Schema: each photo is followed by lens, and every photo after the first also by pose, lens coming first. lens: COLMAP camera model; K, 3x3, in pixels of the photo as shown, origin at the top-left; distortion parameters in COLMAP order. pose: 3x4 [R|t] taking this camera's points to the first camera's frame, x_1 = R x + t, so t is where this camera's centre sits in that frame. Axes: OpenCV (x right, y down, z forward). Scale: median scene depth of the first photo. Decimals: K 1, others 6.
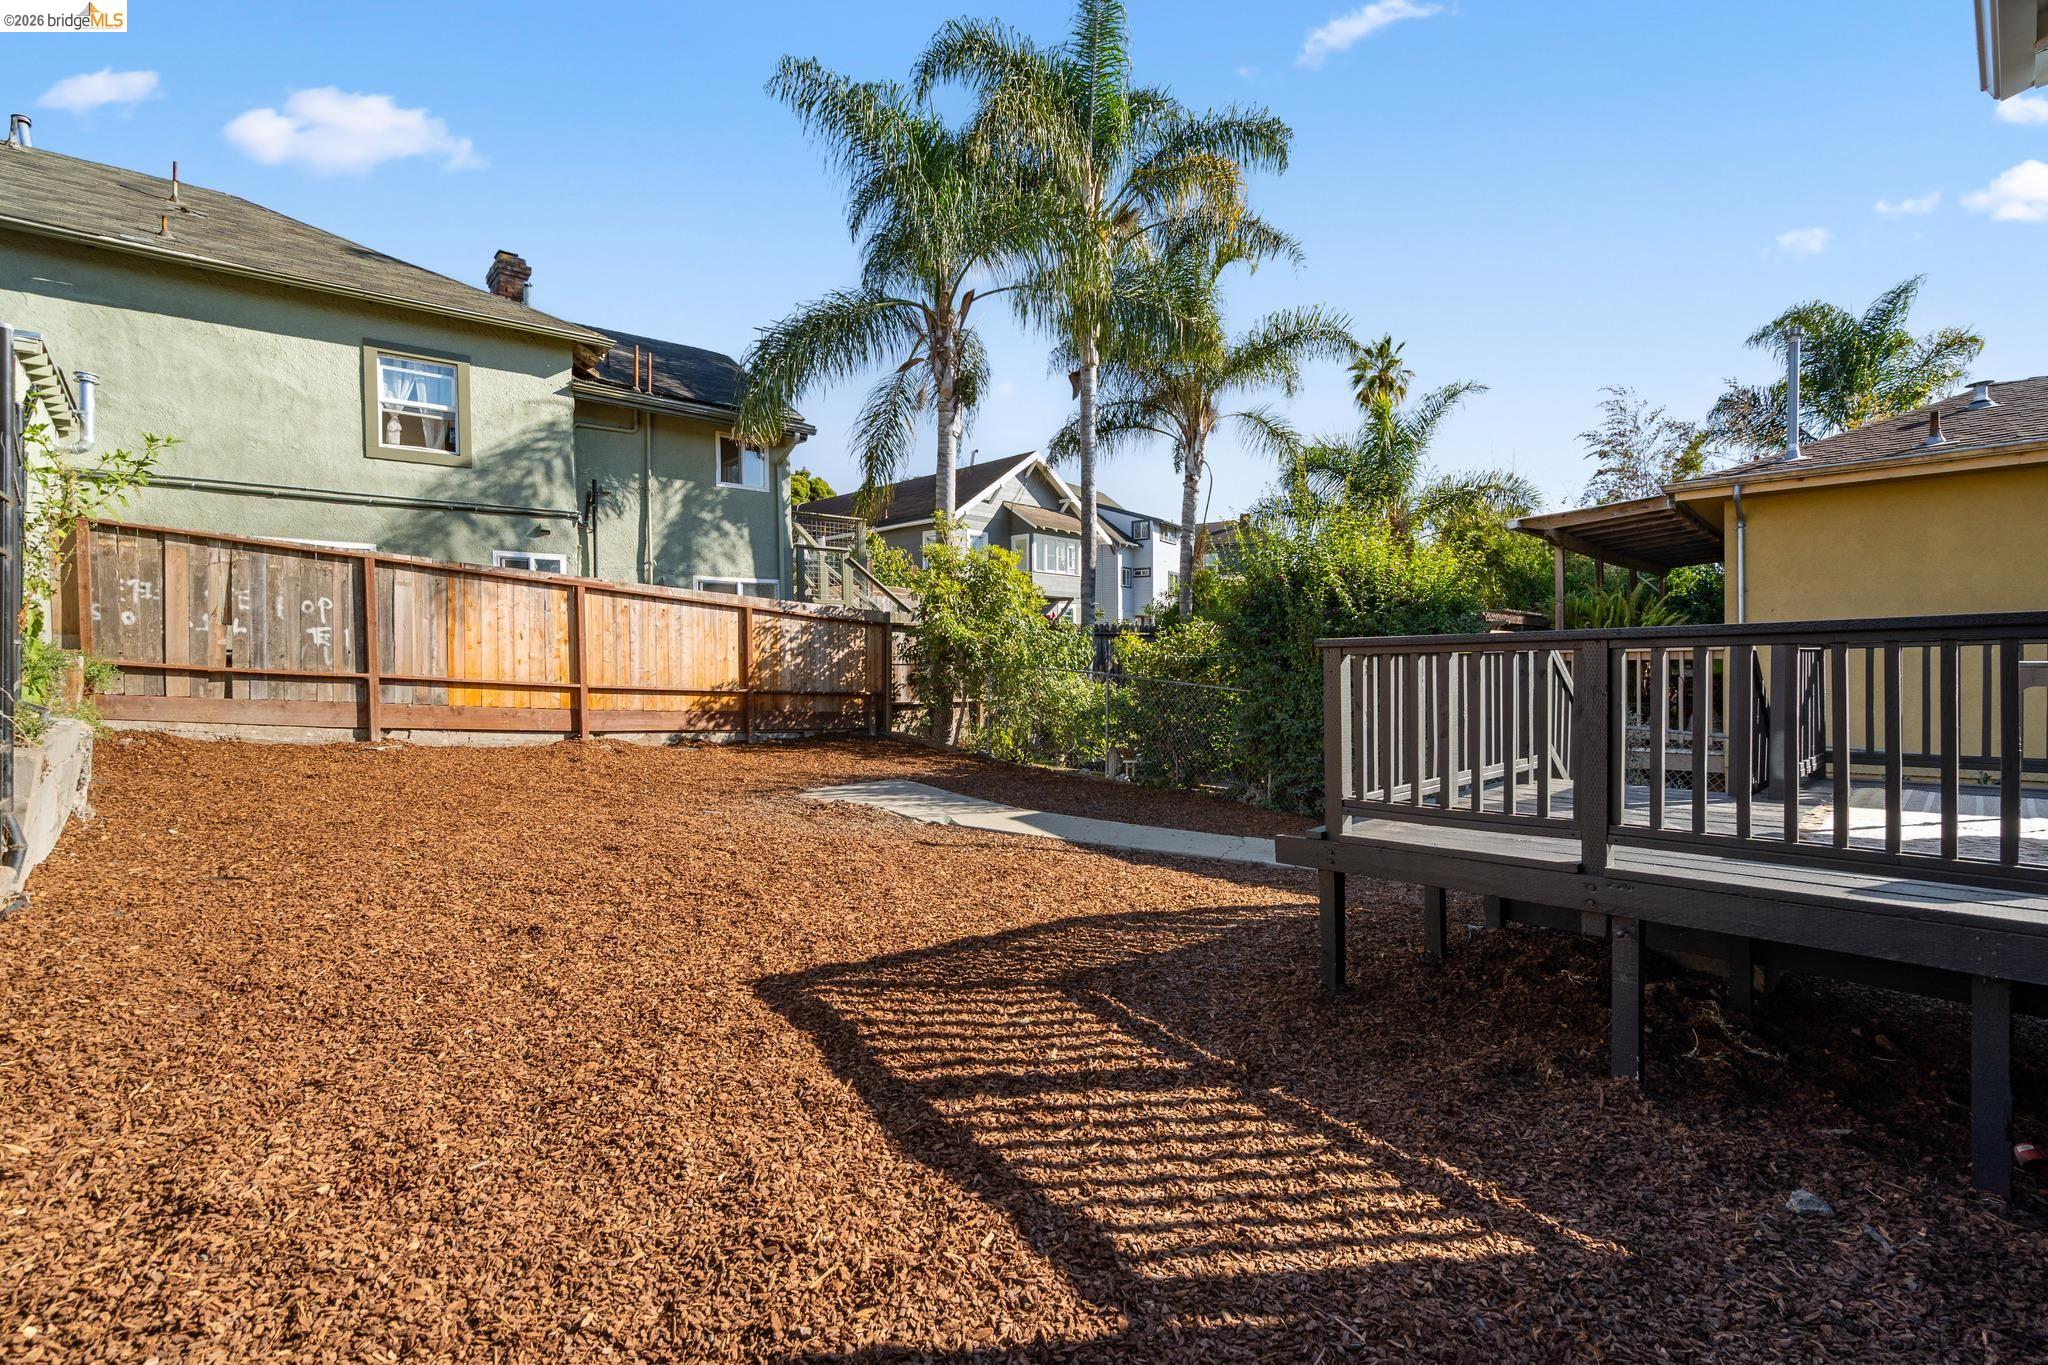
lens RADIAL K [[913.3, 0, 1018.0], [0, 913.3, 676.7], [0, 0, 1]] dist [0.001999, 0.000321]
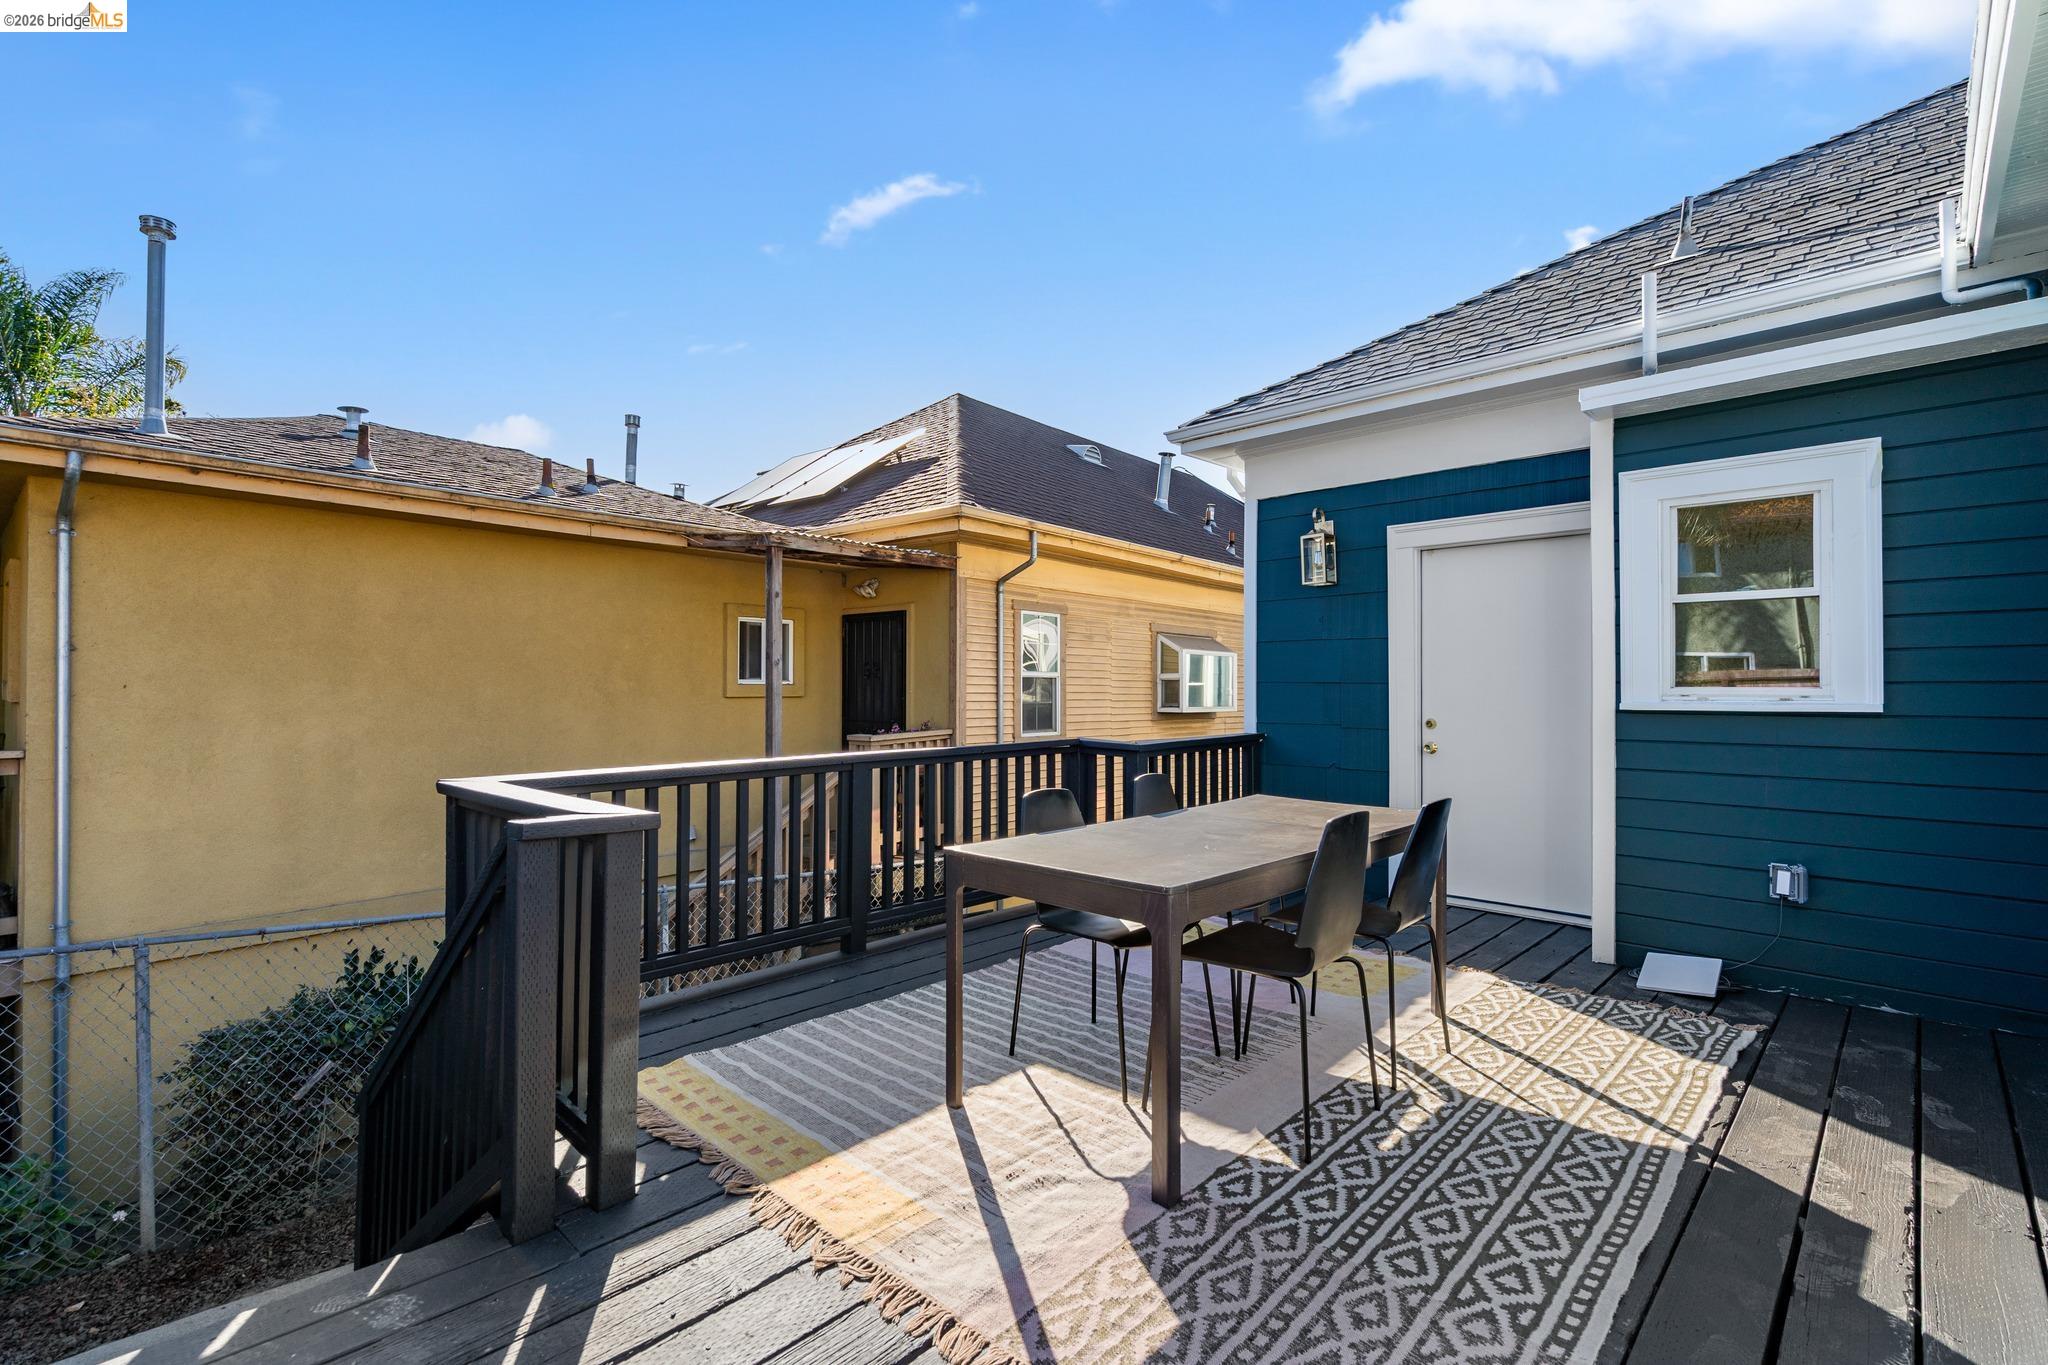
lens RADIAL K [[926.8, 0, 1018.4], [0, 926.8, 681.4], [0, 0, 1]] dist [-0.000806, 0.001016]
pose [[-0.049716, 0.025083, 0.998448, 0.156798], [0.015297, 0.999586, -0.024350, -0.037839], [-0.998646, 0.014062, -0.050079, 0.335188]]
